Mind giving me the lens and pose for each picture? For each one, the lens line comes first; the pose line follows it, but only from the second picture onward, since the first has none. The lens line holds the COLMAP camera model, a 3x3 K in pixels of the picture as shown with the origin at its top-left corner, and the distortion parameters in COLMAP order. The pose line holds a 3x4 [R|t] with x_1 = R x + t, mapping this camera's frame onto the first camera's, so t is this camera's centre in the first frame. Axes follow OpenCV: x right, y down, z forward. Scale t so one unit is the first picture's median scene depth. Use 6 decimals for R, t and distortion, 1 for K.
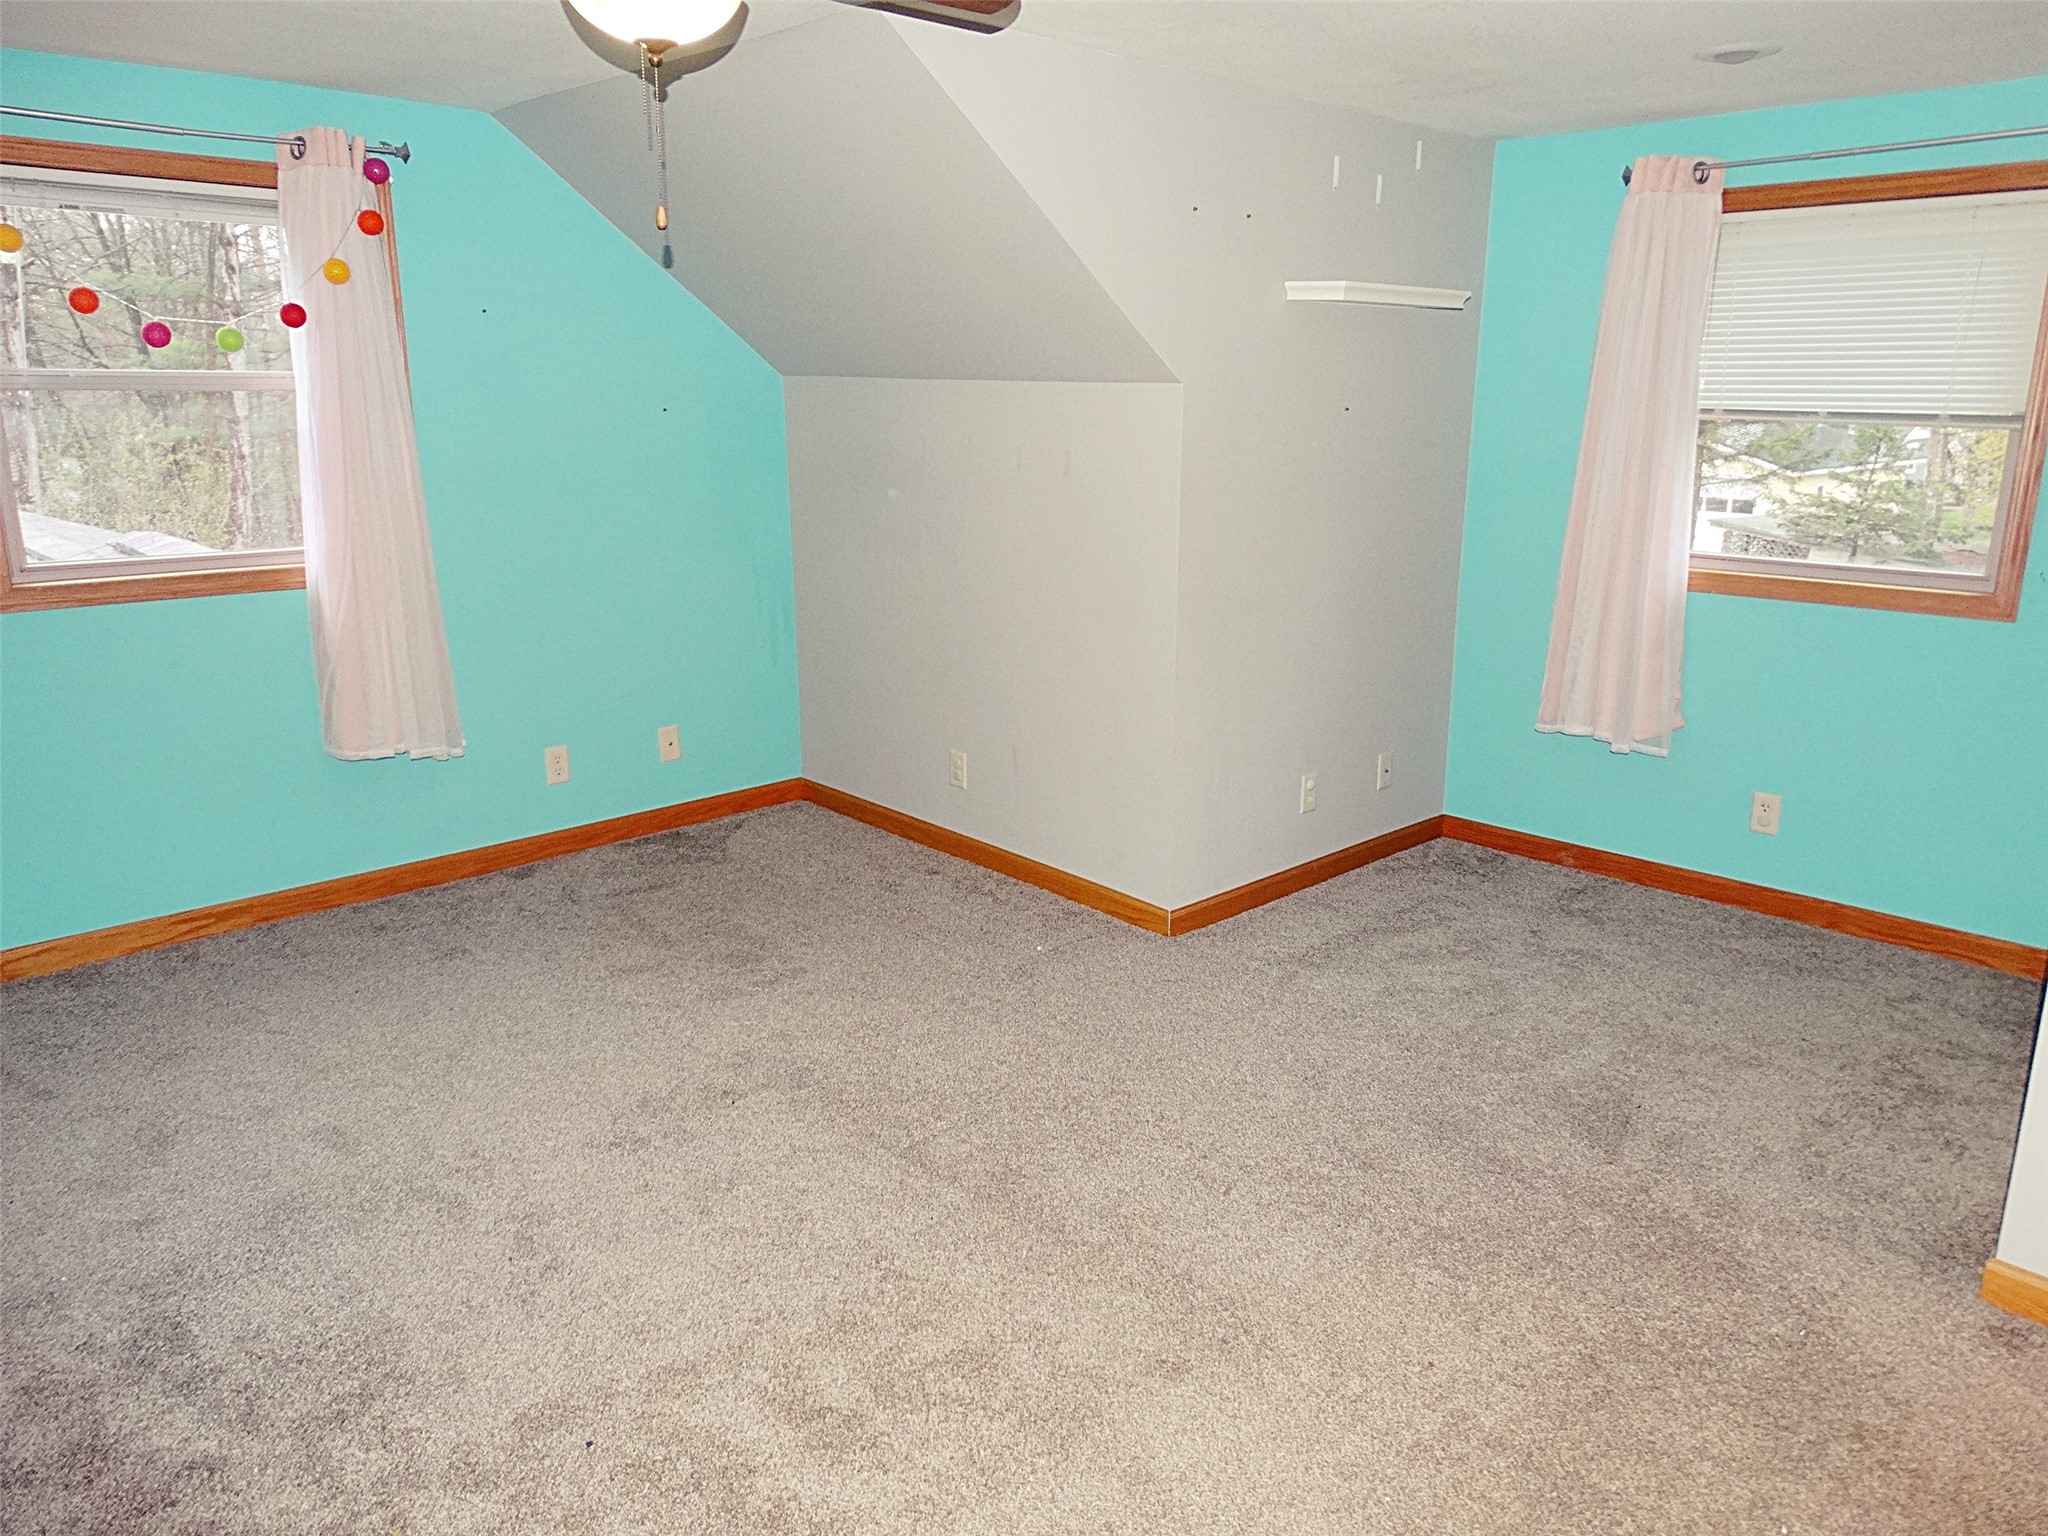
lens RADIAL K [[1452.2, 0, 1027.6], [0, 1452.2, 763.0], [0, 0, 1]] dist [-0.016520, 0.020085]
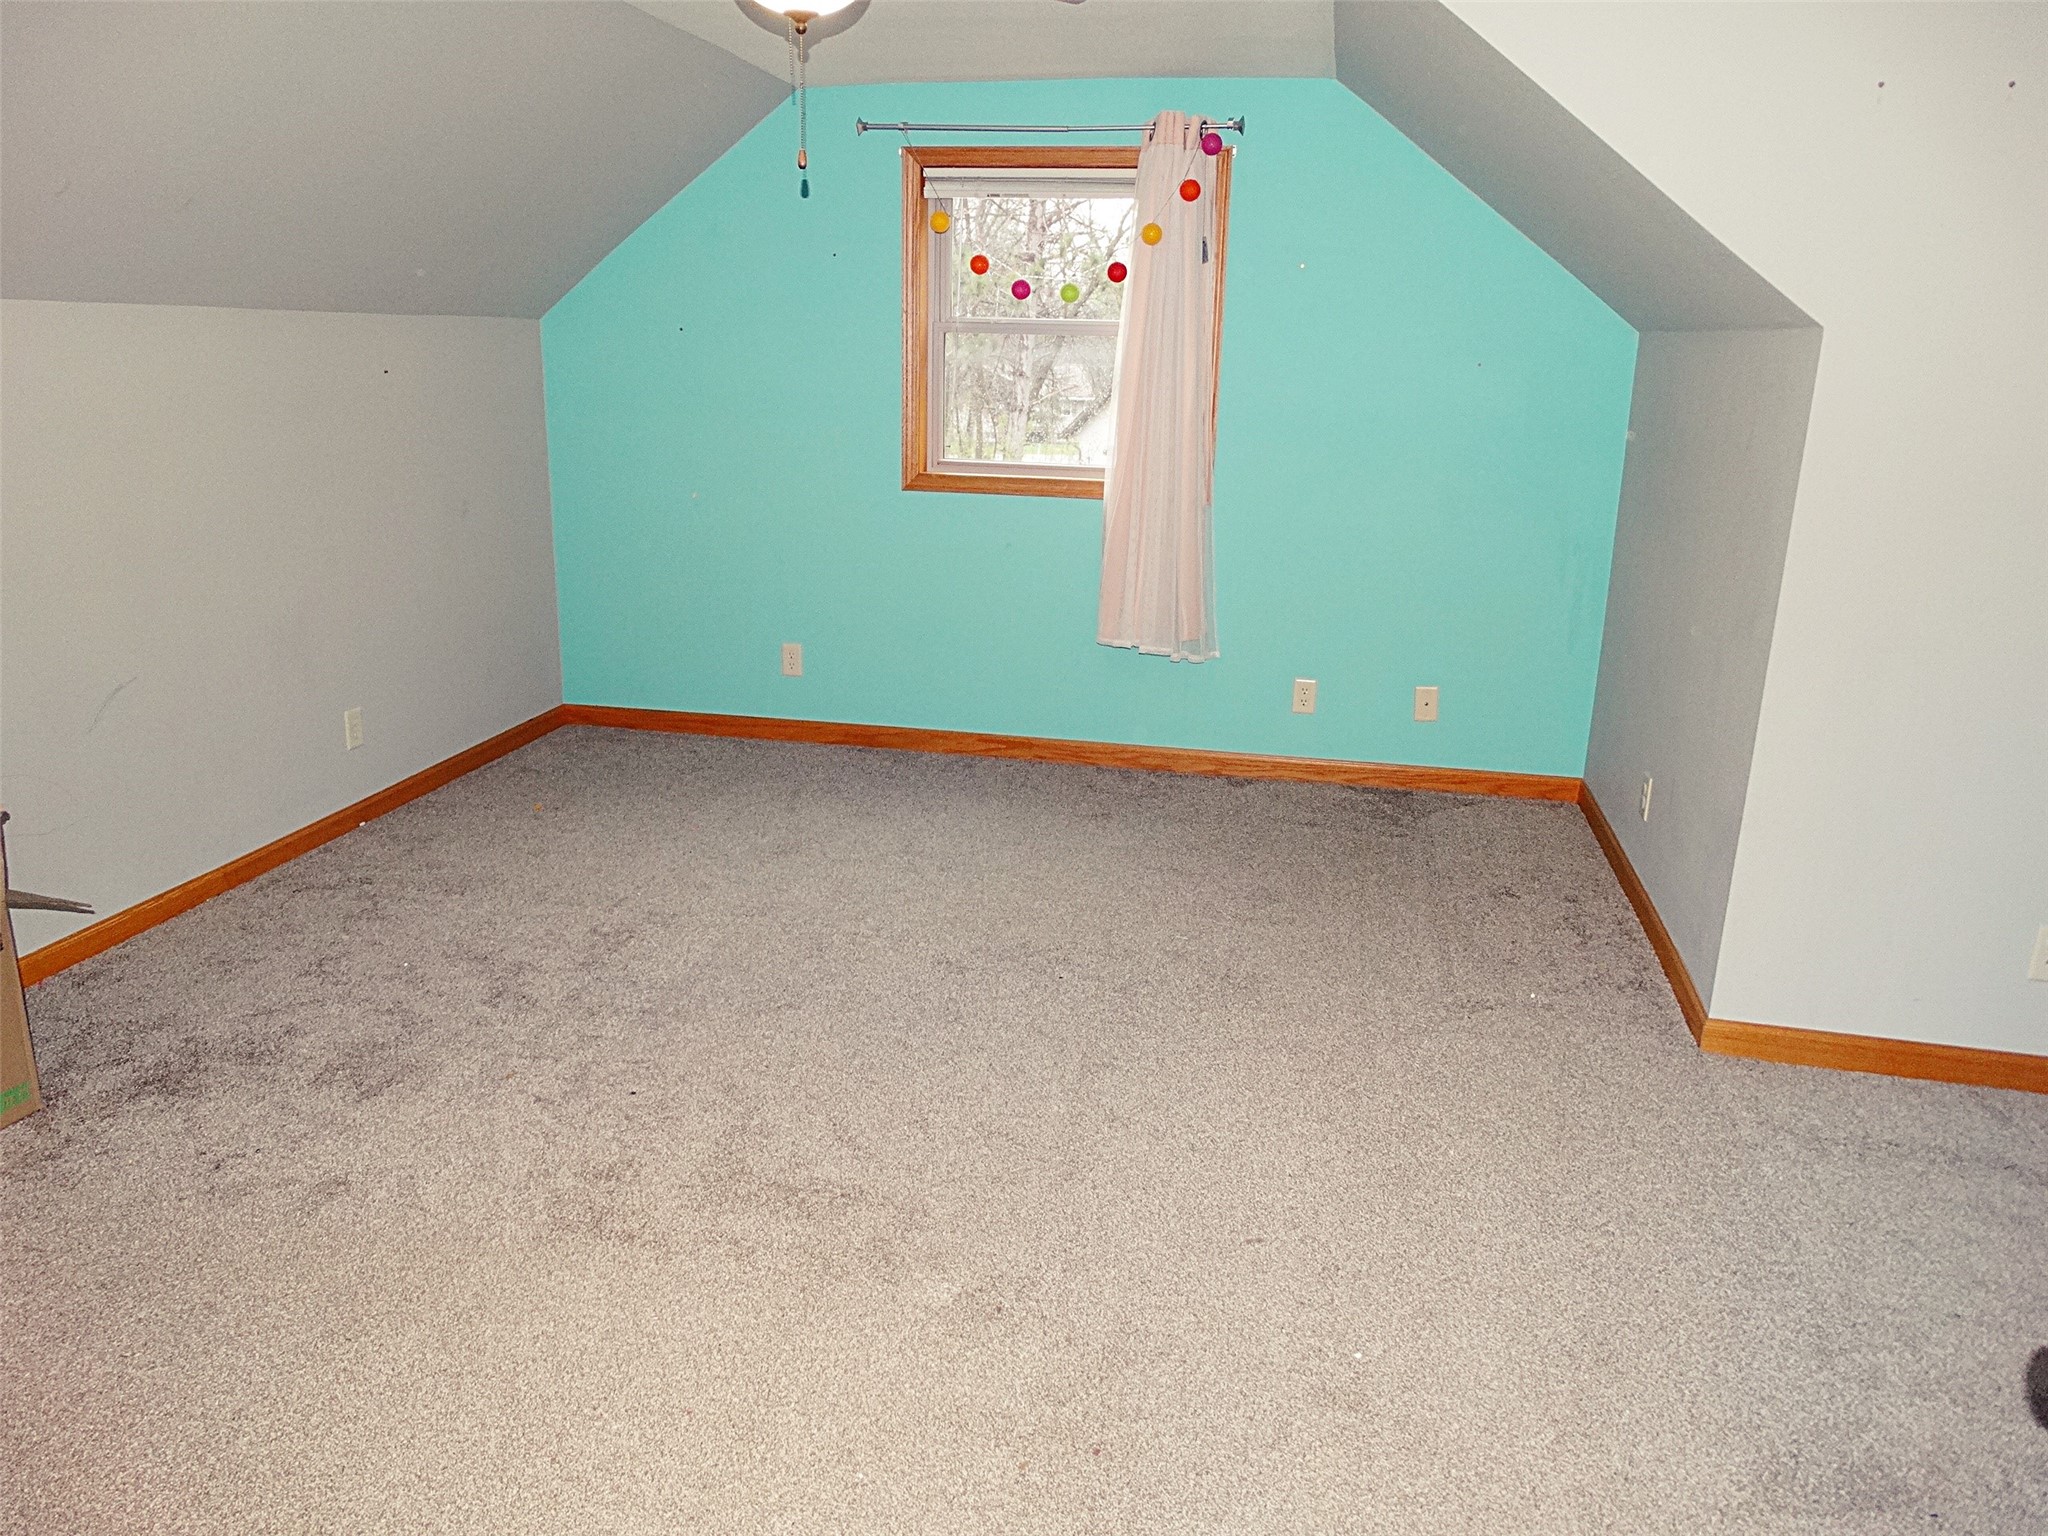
lens RADIAL K [[1452.2, 0, 1029.1], [0, 1452.2, 766.6], [0, 0, 1]] dist [-0.016520, 0.020085]
pose [[0.558336, 0.233799, -0.795990, 0.502733], [-0.229426, 0.965564, 0.122680, -0.039306], [0.797261, 0.114124, 0.592748, 0.258445]]
